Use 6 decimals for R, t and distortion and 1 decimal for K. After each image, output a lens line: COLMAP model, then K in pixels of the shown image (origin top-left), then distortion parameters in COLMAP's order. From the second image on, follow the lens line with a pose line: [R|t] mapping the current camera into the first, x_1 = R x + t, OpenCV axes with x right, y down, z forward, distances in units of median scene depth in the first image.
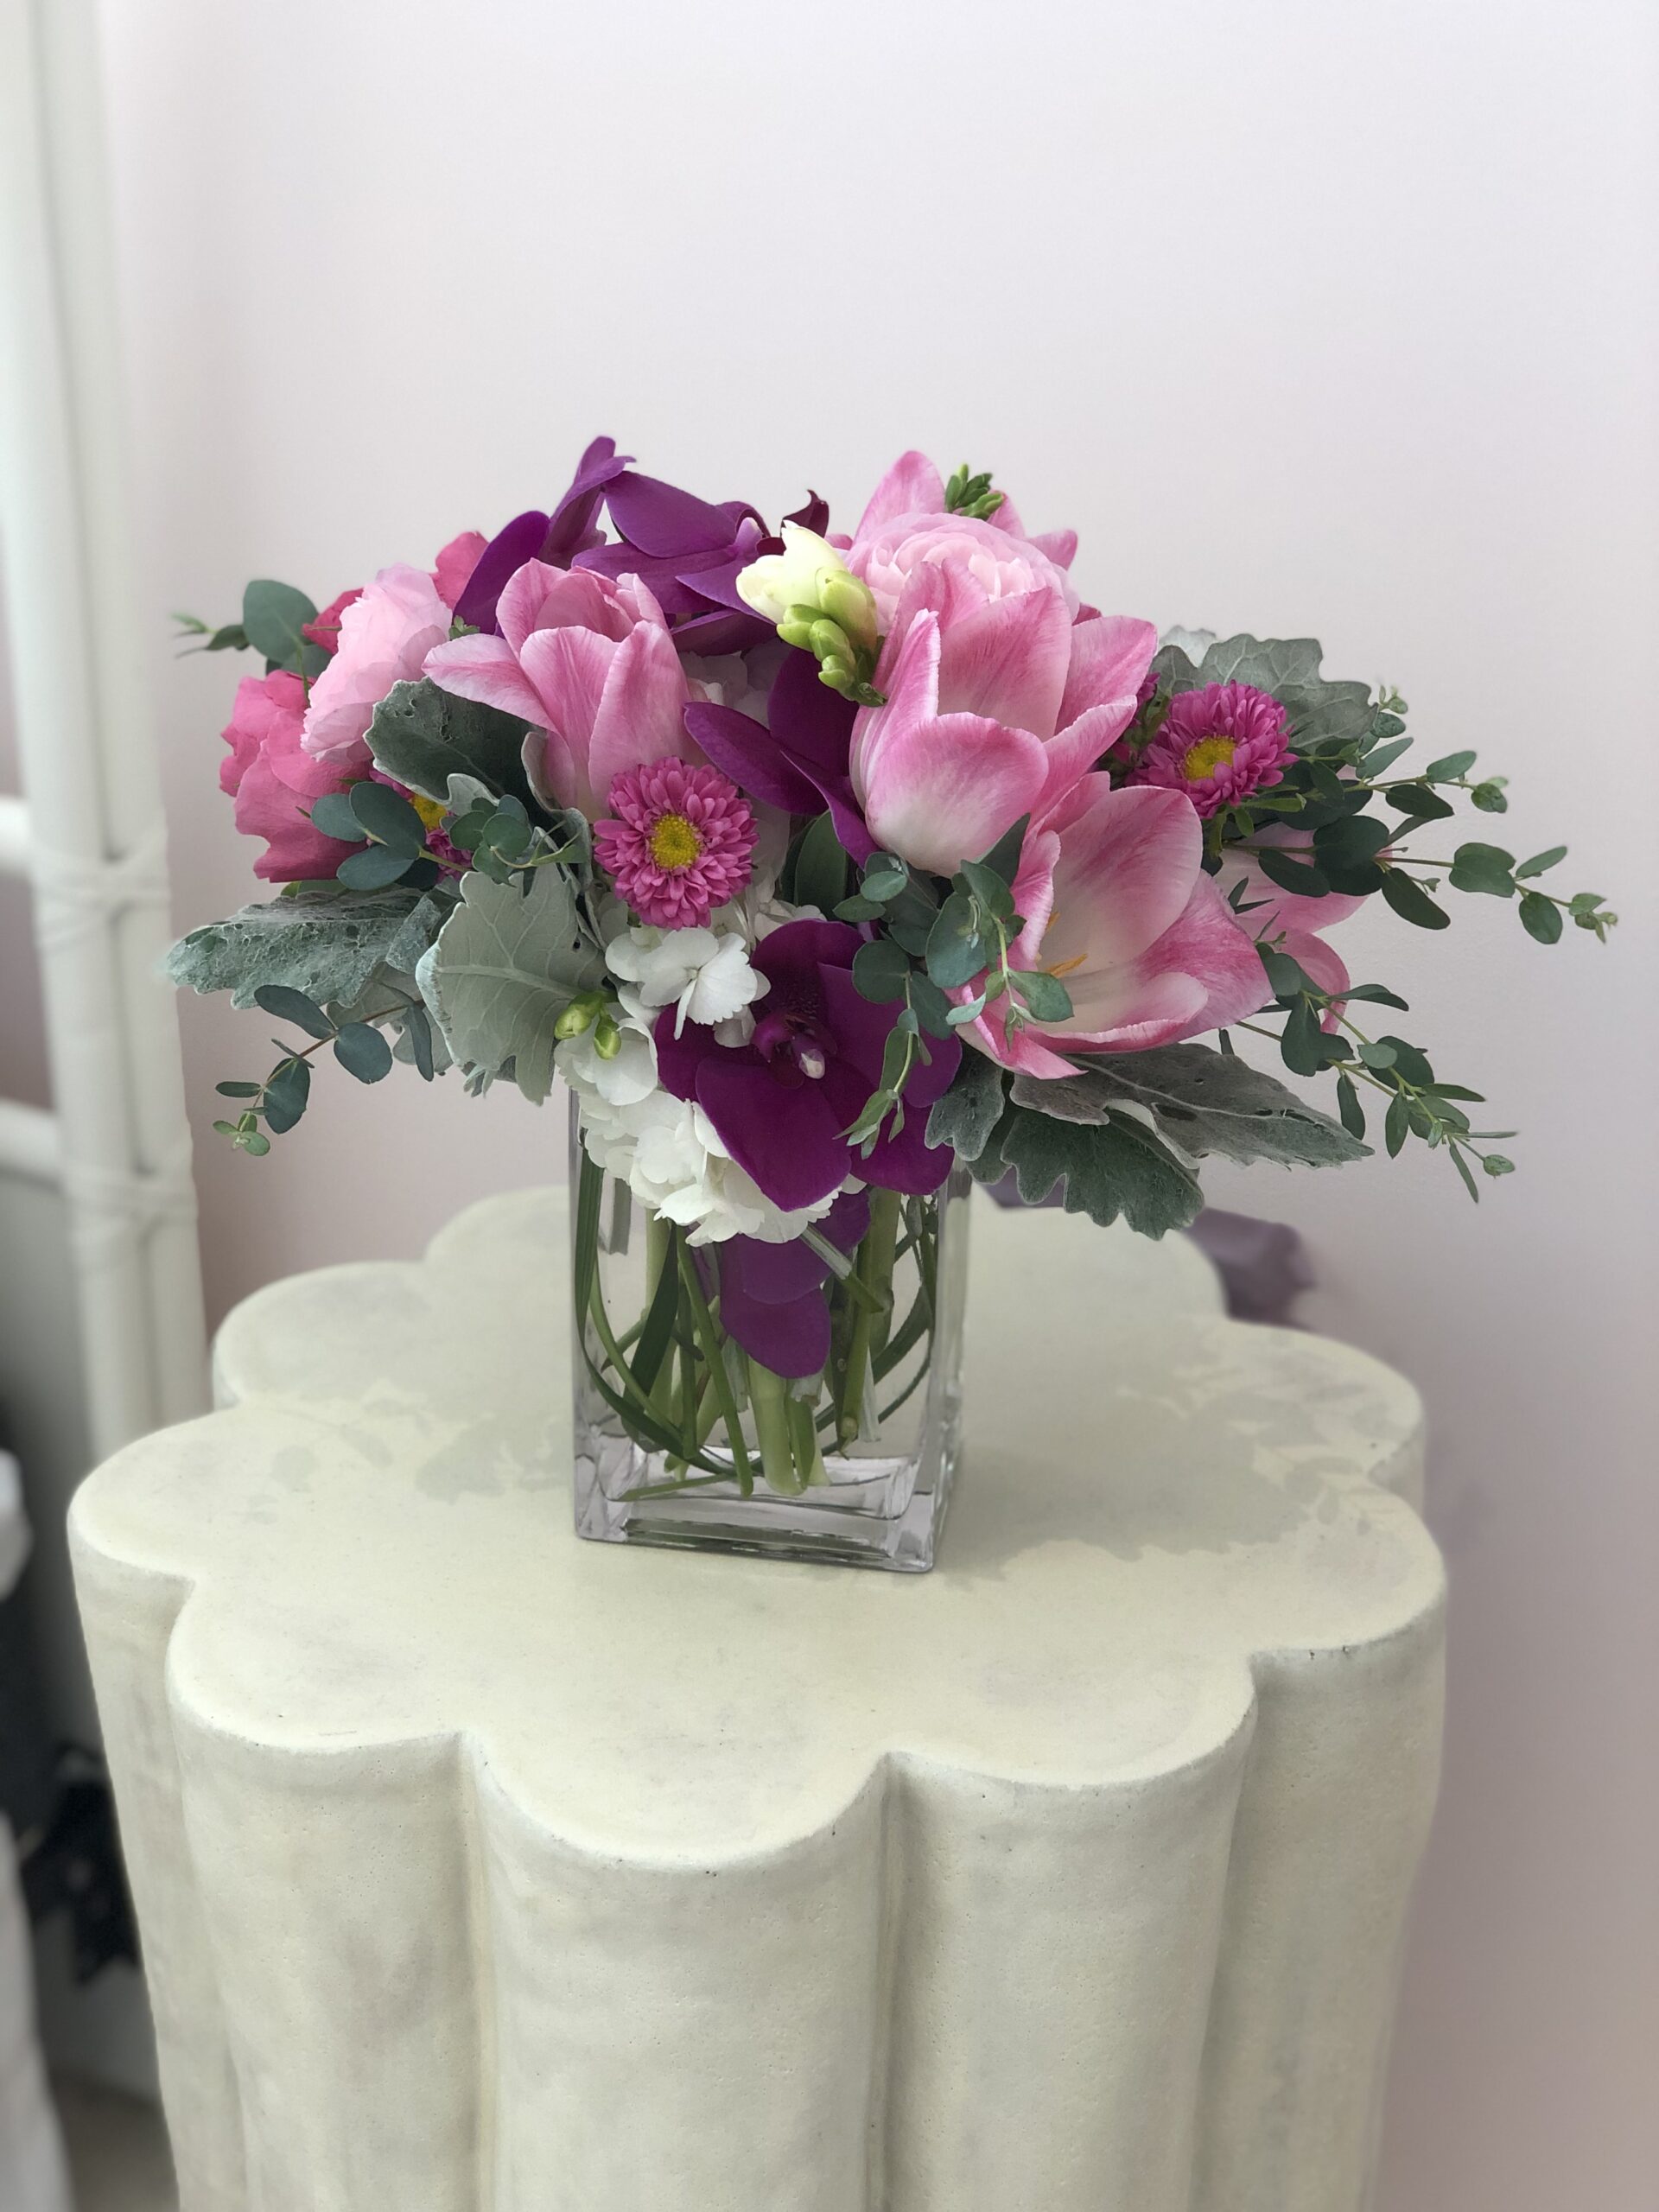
lens RADIAL K [[3335.2, 0, 829.5], [0, 3335.2, 1106.0], [0, 0, 1]] dist [0.020650, 2.292931]
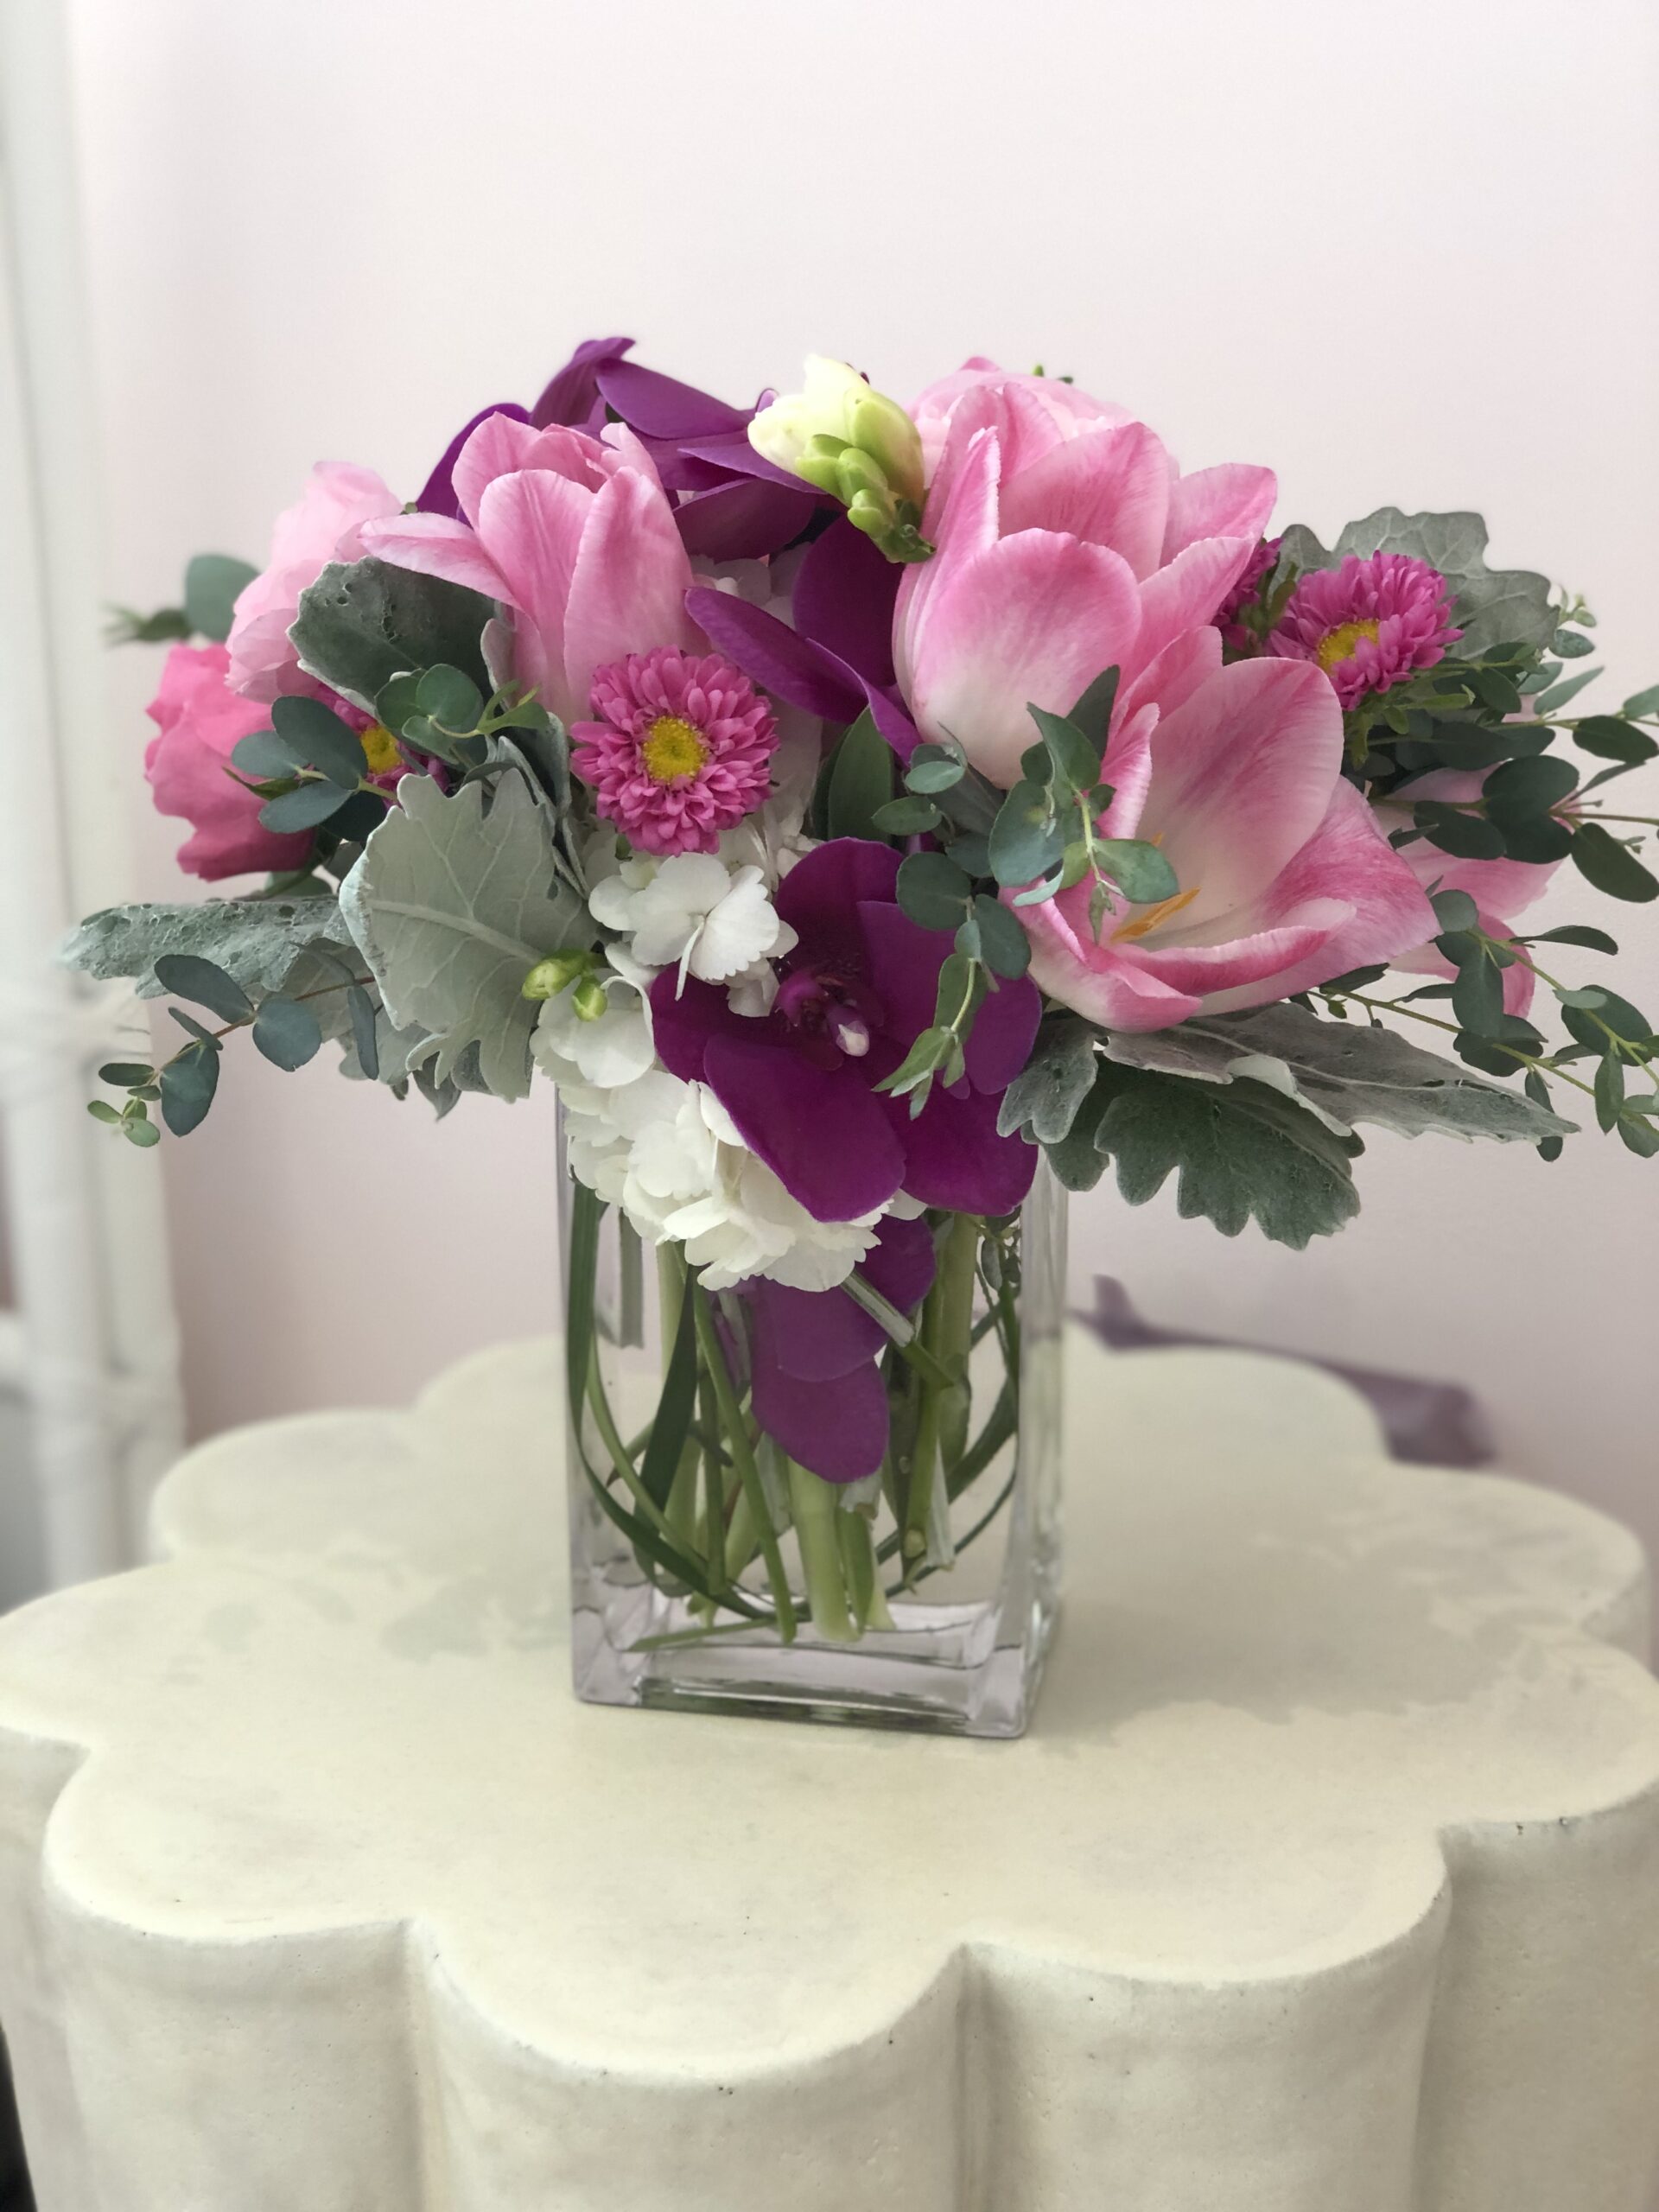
lens RADIAL K [[3423.5, 0, 812.9], [0, 3423.5, 1052.2], [0, 0, 1]] dist [0.138416, -0.034158]
pose [[0.999063, -0.015006, -0.040584, 0.018119], [0.009535, 0.991232, -0.131785, 0.096488], [0.042206, 0.131275, 0.990447, 0.196545]]
